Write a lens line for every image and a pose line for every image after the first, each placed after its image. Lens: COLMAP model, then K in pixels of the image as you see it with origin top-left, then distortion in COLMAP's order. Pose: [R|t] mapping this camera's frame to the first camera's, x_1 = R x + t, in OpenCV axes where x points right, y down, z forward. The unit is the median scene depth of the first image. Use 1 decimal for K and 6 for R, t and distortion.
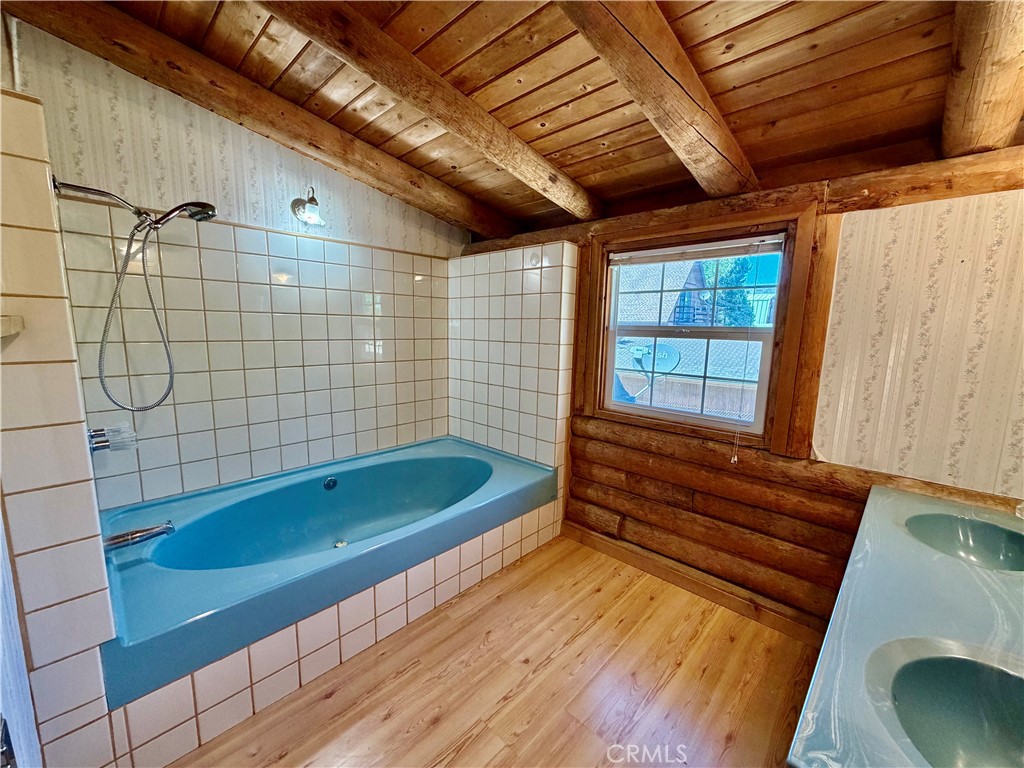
lens RADIAL K [[408.6, 0, 512.0], [0, 408.6, 384.0], [0, 0, 1]] dist [-0.003089, 0.000535]
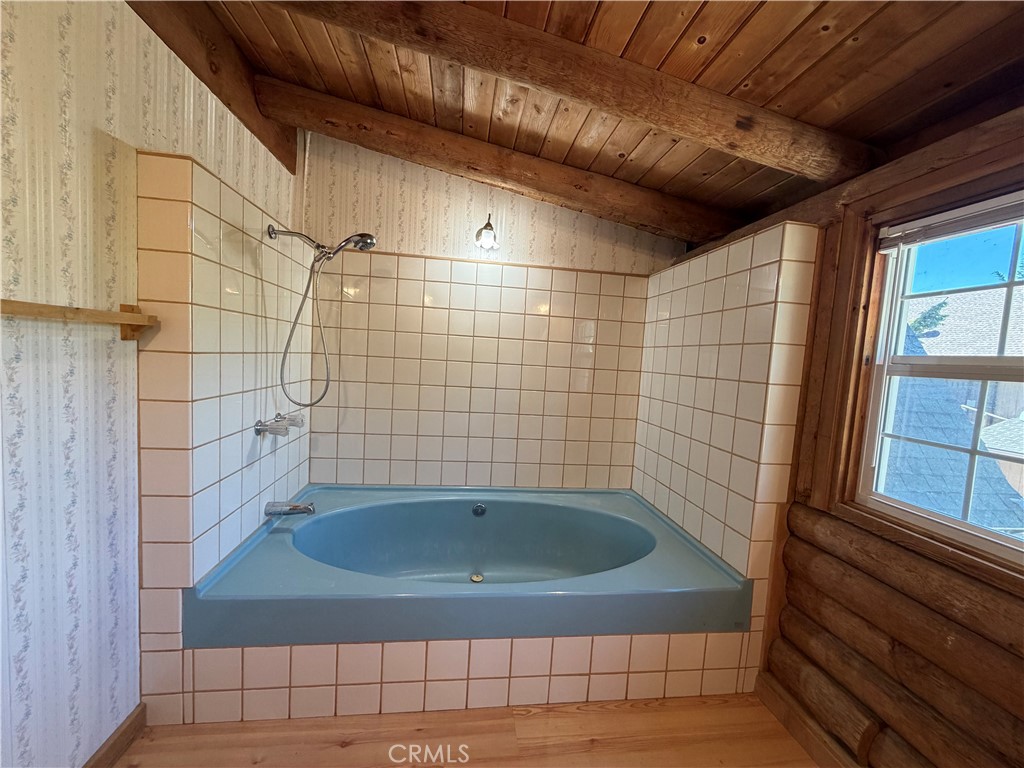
lens RADIAL K [[408.6, 0, 512.0], [0, 408.6, 384.0], [0, 0, 1]] dist [-0.003089, 0.000535]
pose [[0.774231, 0.068231, -0.629214, 0.213749], [-0.131413, 0.989836, -0.054363, -0.009406], [0.619109, 0.124776, 0.775329, 0.274714]]
